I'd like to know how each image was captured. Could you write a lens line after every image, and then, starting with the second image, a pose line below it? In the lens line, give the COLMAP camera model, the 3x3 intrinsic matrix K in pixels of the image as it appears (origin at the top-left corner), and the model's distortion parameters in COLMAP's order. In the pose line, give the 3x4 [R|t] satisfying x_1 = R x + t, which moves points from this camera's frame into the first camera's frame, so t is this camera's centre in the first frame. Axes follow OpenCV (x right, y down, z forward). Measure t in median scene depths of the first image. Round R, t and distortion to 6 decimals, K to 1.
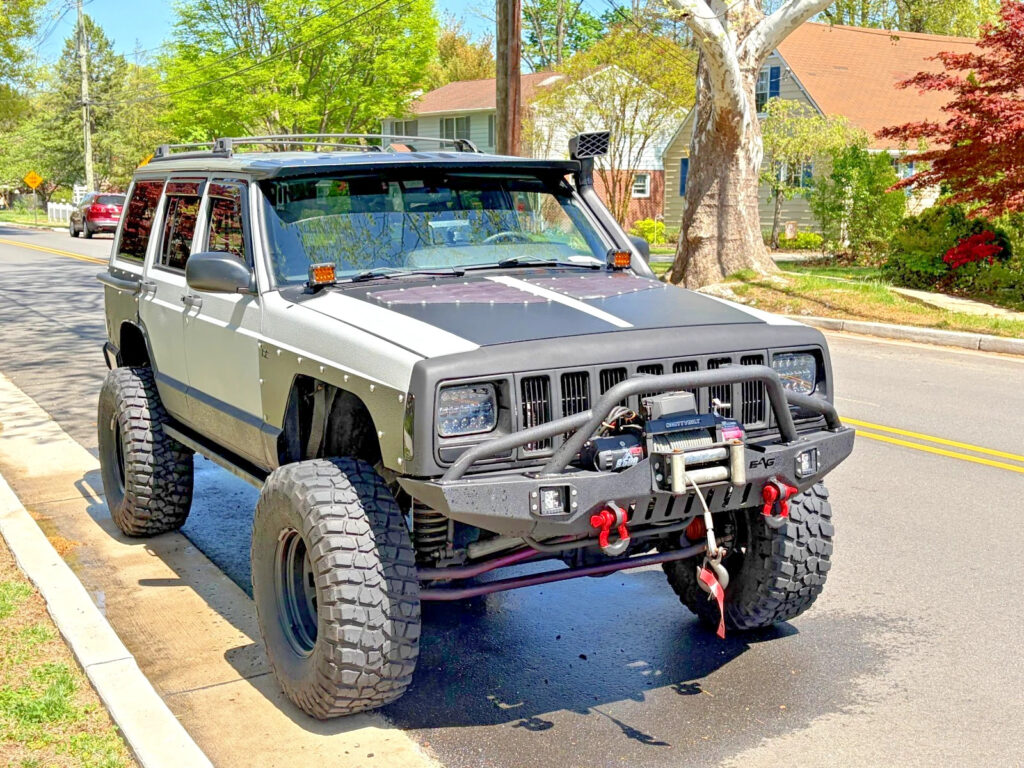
lens RADIAL K [[1301.4, 0, 507.2], [0, 1301.4, 387.9], [0, 0, 1]] dist [0.232975, -0.886346]
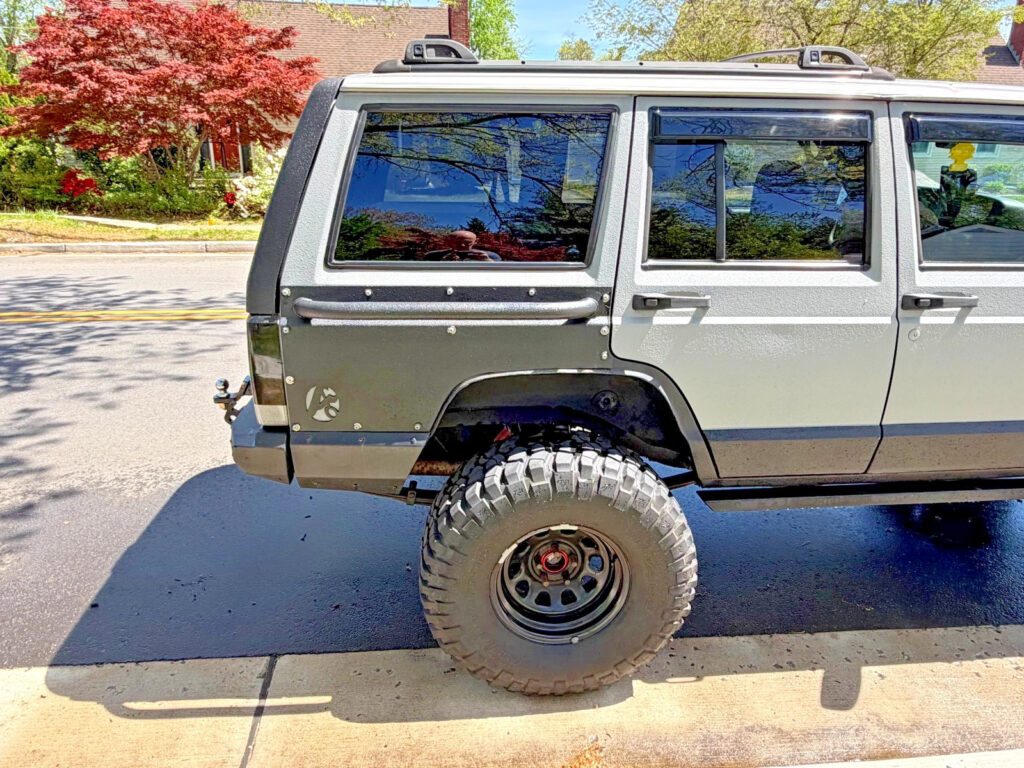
lens RADIAL K [[697.7, 0, 484.4], [0, 697.7, 386.1], [0, 0, 1]] dist [0.002732, 0.000759]
pose [[0.404233, -0.301210, 0.863637, -0.770848], [0.132911, 0.953542, 0.270356, -0.179268], [-0.904948, 0.005500, 0.425487, 1.242009]]
